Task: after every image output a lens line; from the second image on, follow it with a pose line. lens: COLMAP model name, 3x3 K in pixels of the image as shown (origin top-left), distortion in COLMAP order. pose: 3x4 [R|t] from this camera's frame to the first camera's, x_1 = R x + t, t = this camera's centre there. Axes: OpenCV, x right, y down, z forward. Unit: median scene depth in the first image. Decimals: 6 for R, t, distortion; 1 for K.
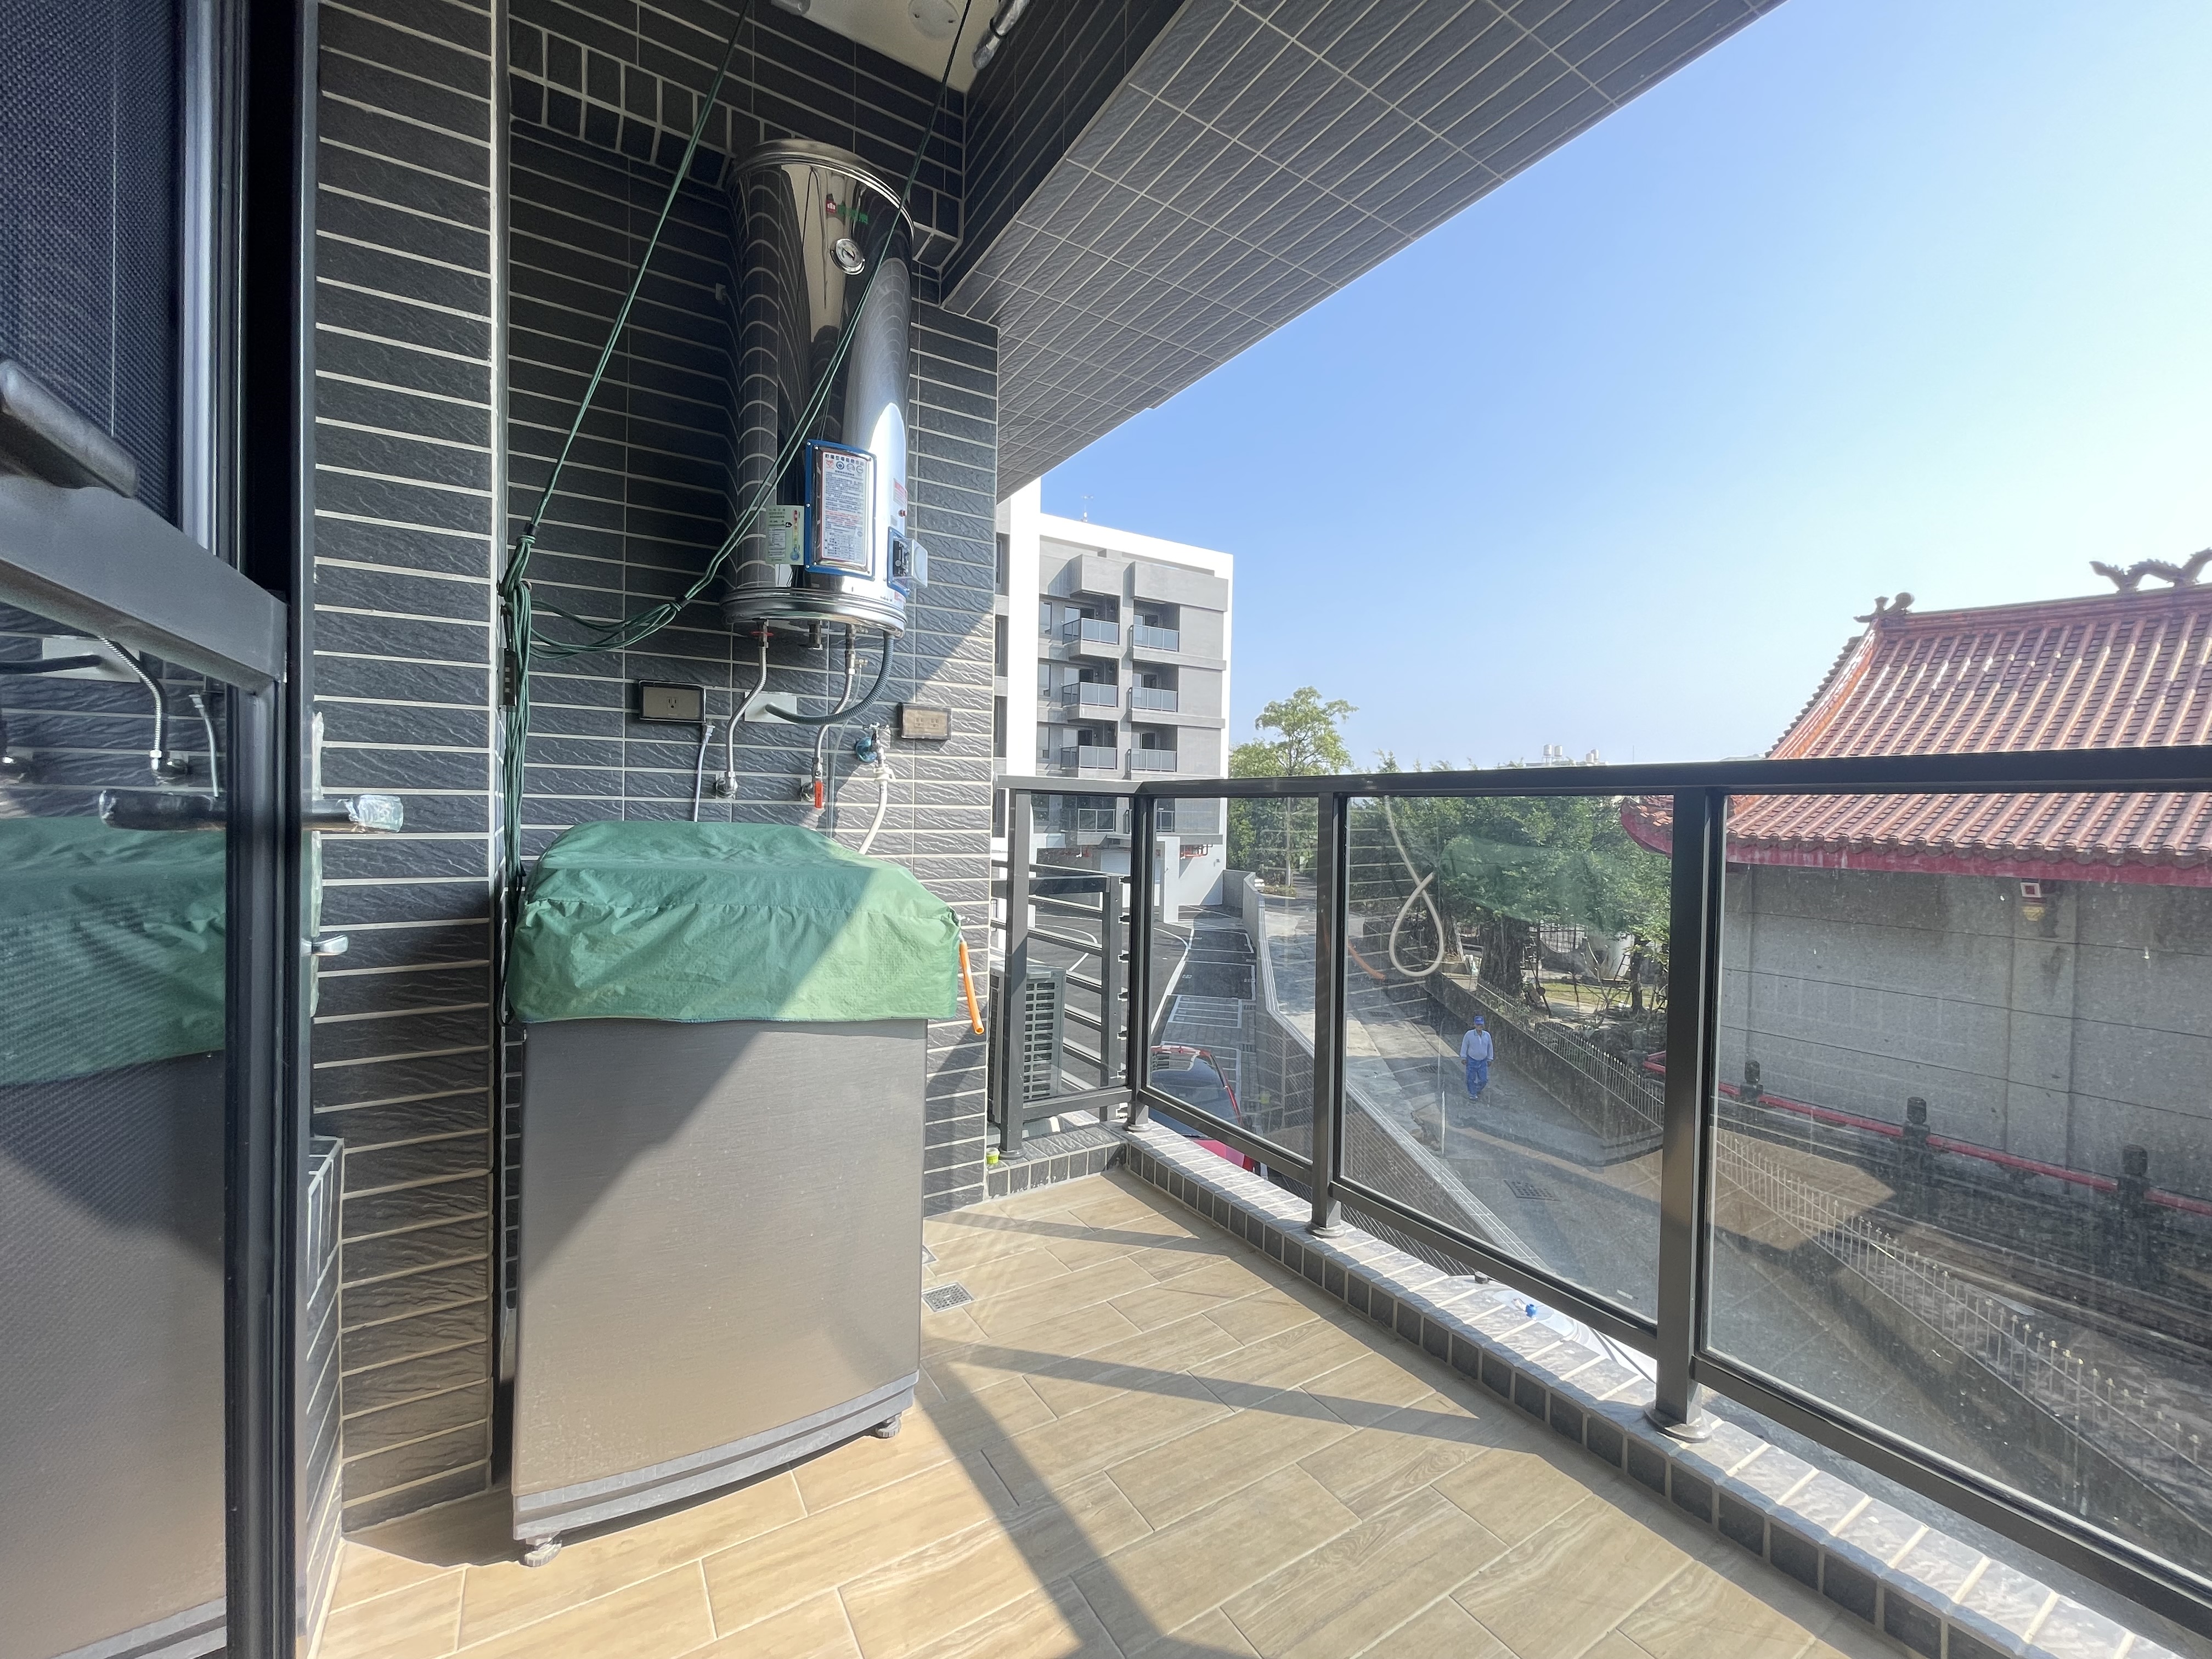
lens RADIAL K [[892.3, 0, 1098.7], [0, 892.3, 827.0], [0, 0, 1]] dist [0.001560, 0.000021]
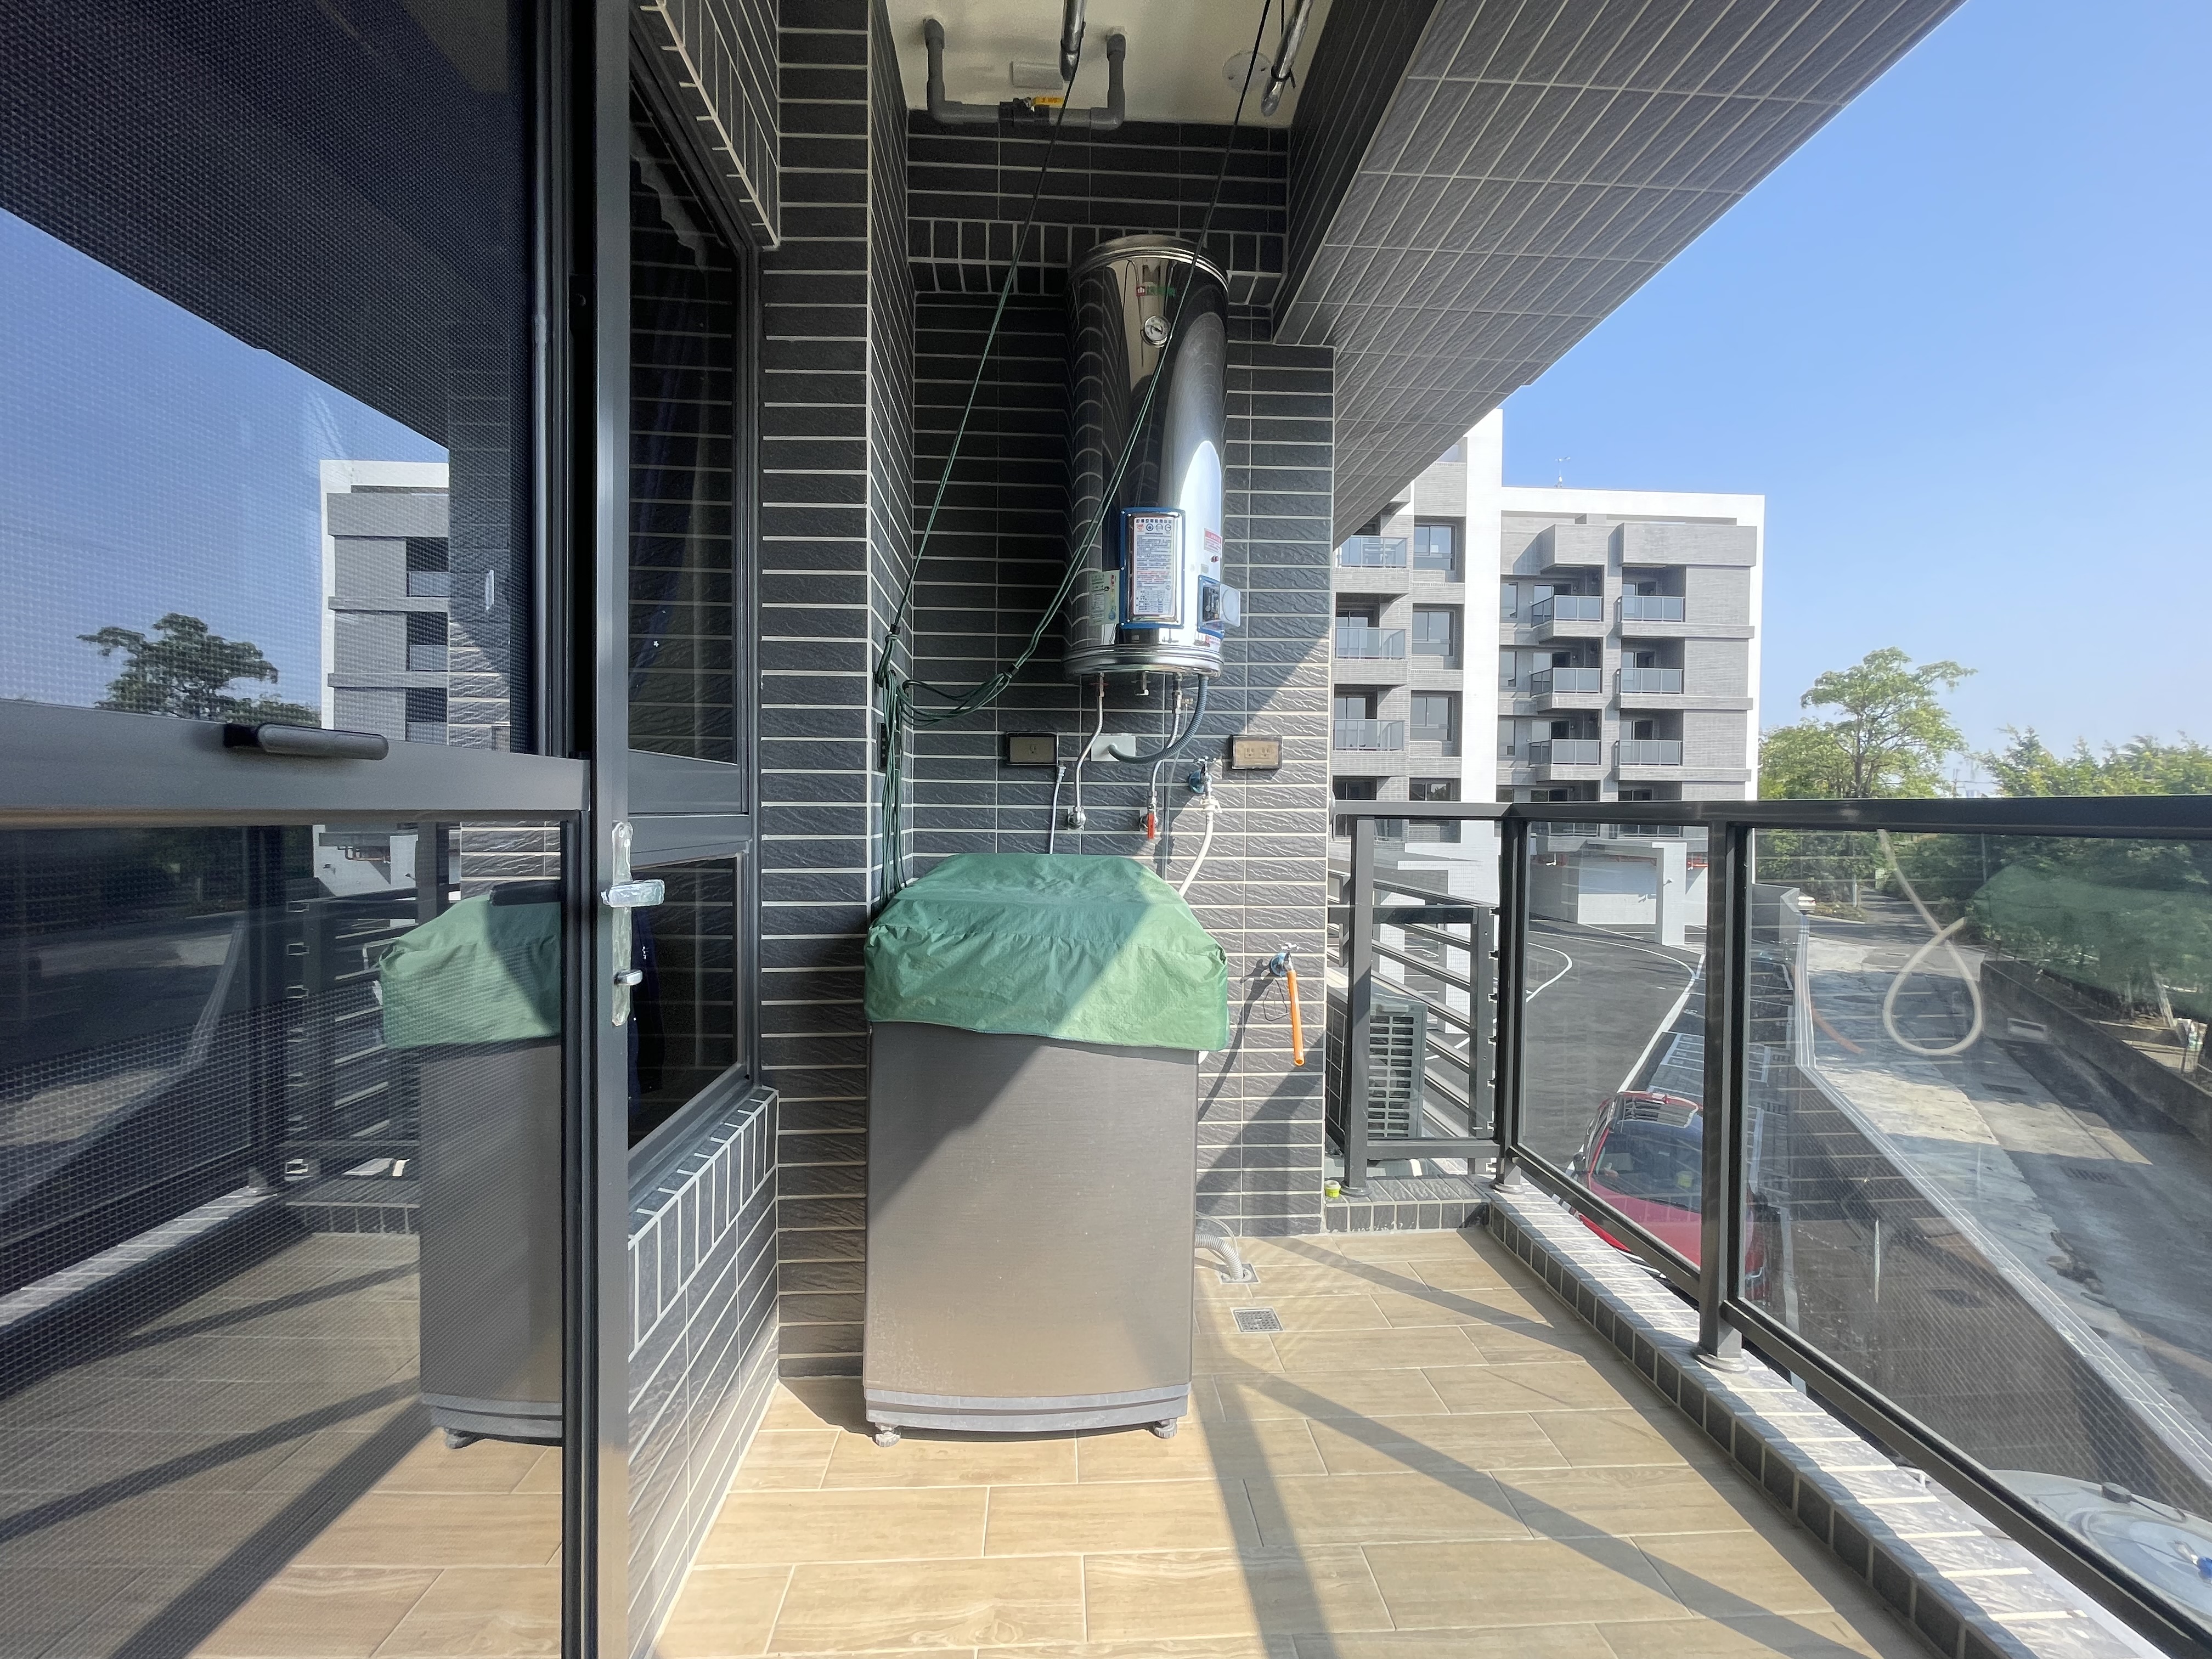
lens RADIAL K [[892.8, 0, 1094.9], [0, 892.8, 827.3], [0, 0, 1]] dist [-0.001099, 0.000121]
pose [[0.878073, -0.001775, -0.478524, 0.136668], [0.000232, 0.999995, -0.003282, -0.029043], [0.478527, 0.002771, 0.878069, 0.013720]]
